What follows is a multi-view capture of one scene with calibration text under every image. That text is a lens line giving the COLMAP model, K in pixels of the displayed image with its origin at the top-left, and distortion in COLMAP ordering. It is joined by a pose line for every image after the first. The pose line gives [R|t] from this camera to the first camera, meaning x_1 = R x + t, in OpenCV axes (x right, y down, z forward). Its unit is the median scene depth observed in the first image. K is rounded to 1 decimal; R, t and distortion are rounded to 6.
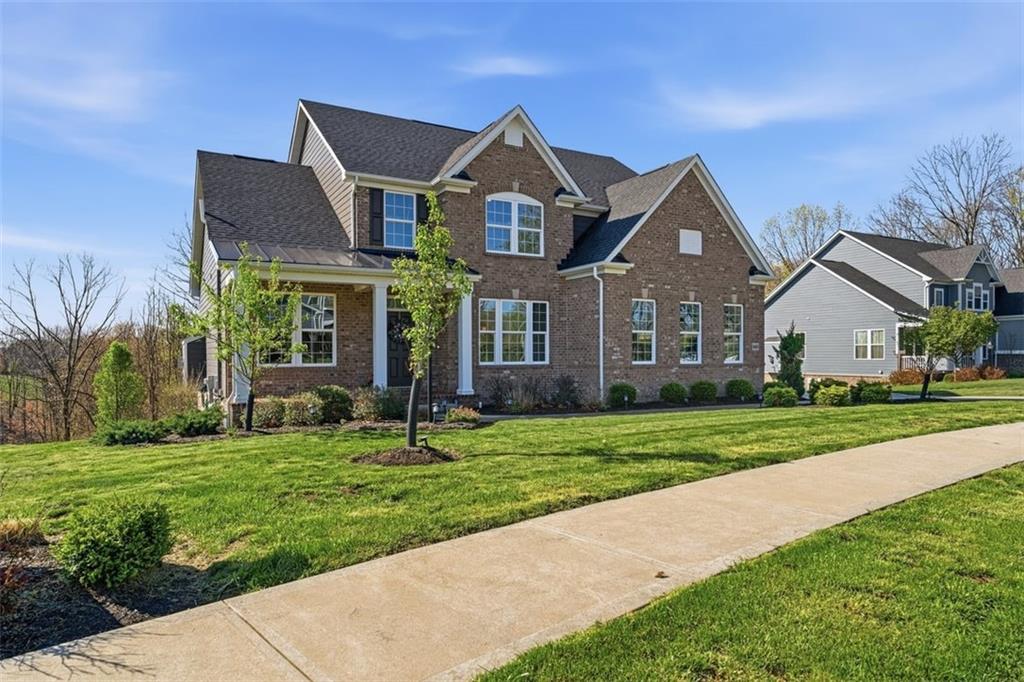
lens RADIAL K [[603.2, 0, 508.4], [0, 603.2, 360.7], [0, 0, 1]] dist [0.000915, 0.001593]
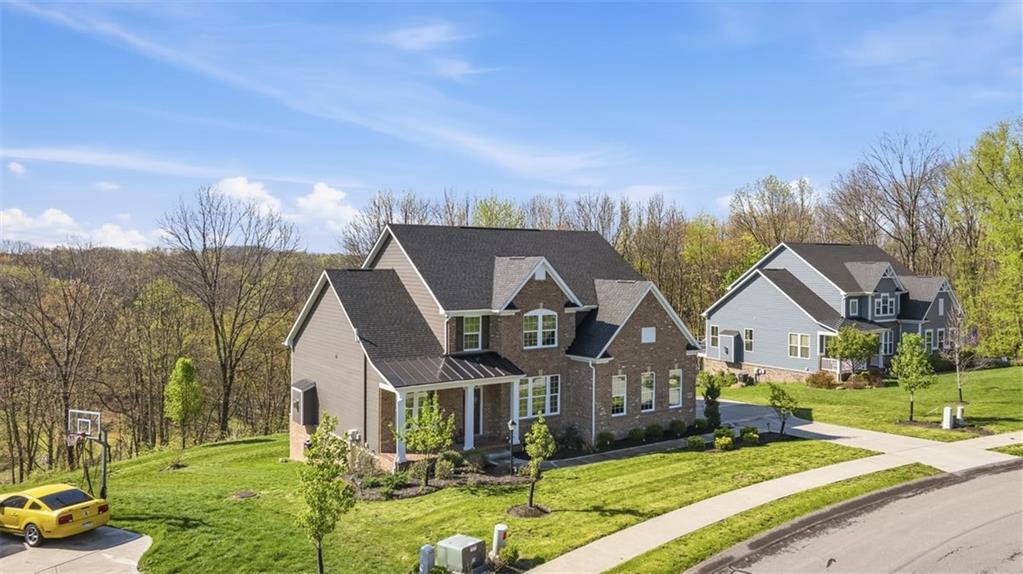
lens RADIAL K [[727.6, 0, 540.6], [0, 727.6, 272.1], [0, 0, 1]] dist [-0.003288, -0.001658]
pose [[0.993625, 0.008242, 0.112436, -0.200508], [-0.007899, 0.999963, -0.003490, -0.359425], [-0.112460, 0.002580, 0.993653, -0.886660]]
